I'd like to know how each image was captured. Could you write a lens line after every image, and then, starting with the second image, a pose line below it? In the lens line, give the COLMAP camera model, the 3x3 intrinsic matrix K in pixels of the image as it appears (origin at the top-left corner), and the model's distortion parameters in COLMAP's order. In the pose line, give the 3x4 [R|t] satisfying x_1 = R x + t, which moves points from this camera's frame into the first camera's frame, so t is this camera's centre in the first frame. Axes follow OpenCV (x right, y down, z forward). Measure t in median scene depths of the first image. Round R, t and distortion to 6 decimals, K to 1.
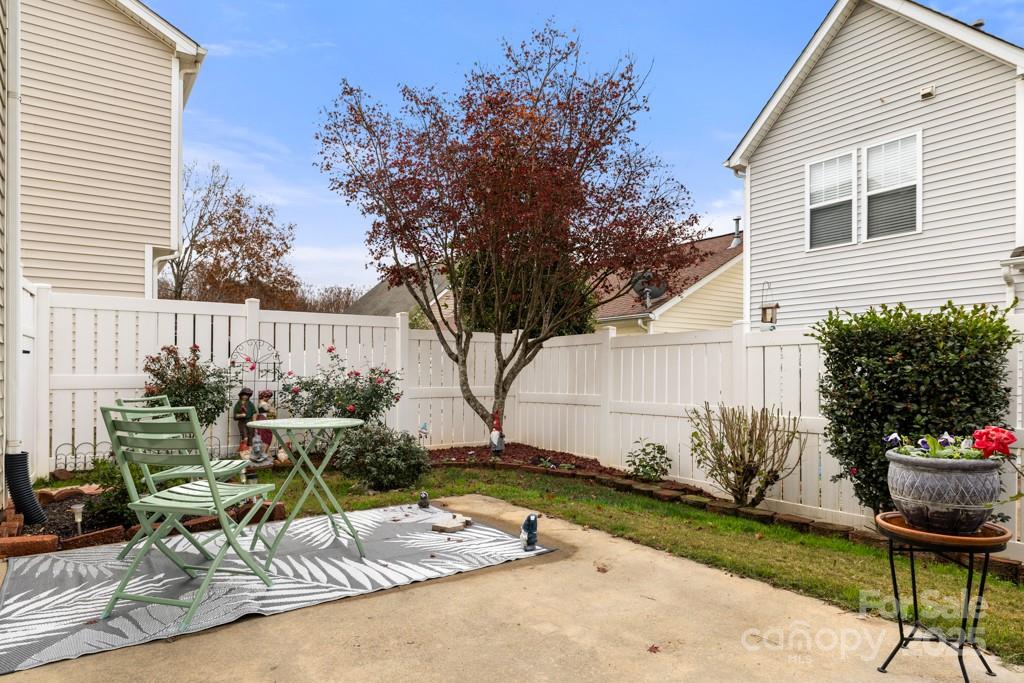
lens RADIAL K [[600.8, 0, 519.0], [0, 600.8, 373.5], [0, 0, 1]] dist [0.000240, 0.000251]
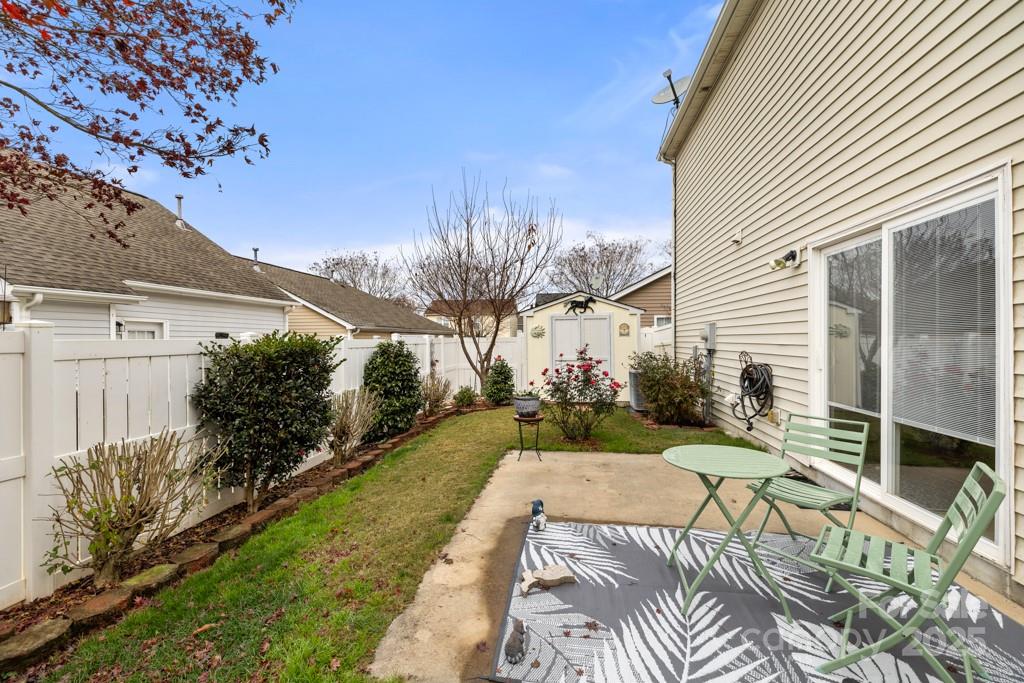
lens RADIAL K [[438.3, 0, 509.5], [0, 438.3, 340.9], [0, 0, 1]] dist [-0.002440, -0.000647]
pose [[-0.713597, 0.003314, 0.700548, -0.455290], [0.004872, 0.999988, 0.000232, -0.083009], [-0.700539, 0.003579, -0.713605, 1.313481]]
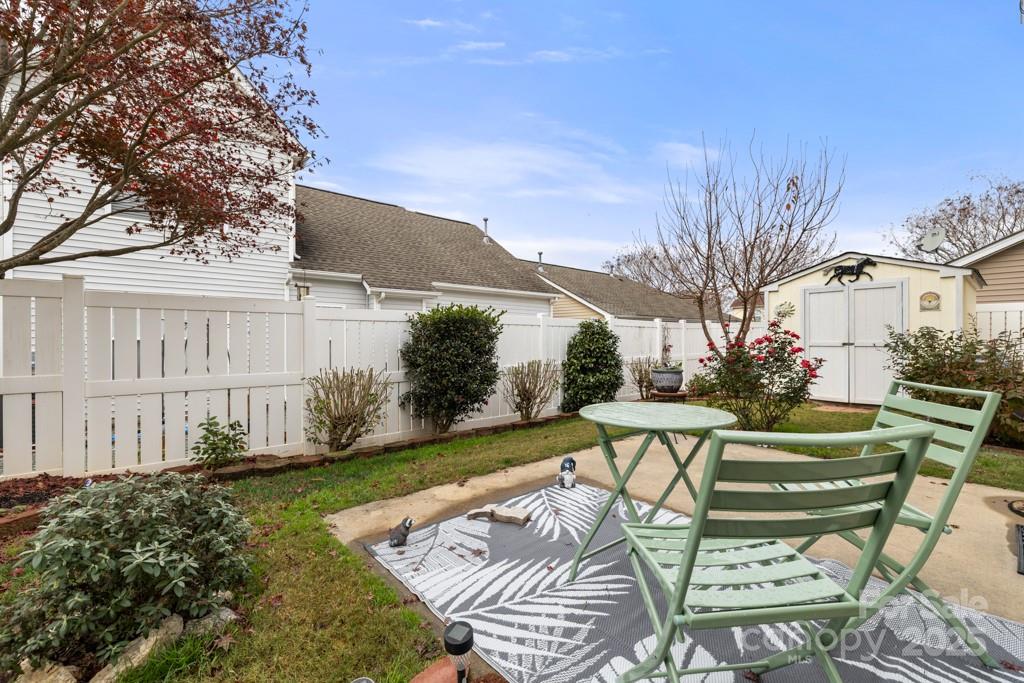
lens RADIAL K [[438.3, 0, 507.7], [0, 438.3, 340.8], [0, 0, 1]] dist [-0.002440, -0.000647]
pose [[-0.081204, -0.002227, 0.996695, -0.661881], [-0.005365, 0.999984, 0.001798, -0.006136], [-0.996683, -0.005201, -0.081214, 0.924765]]
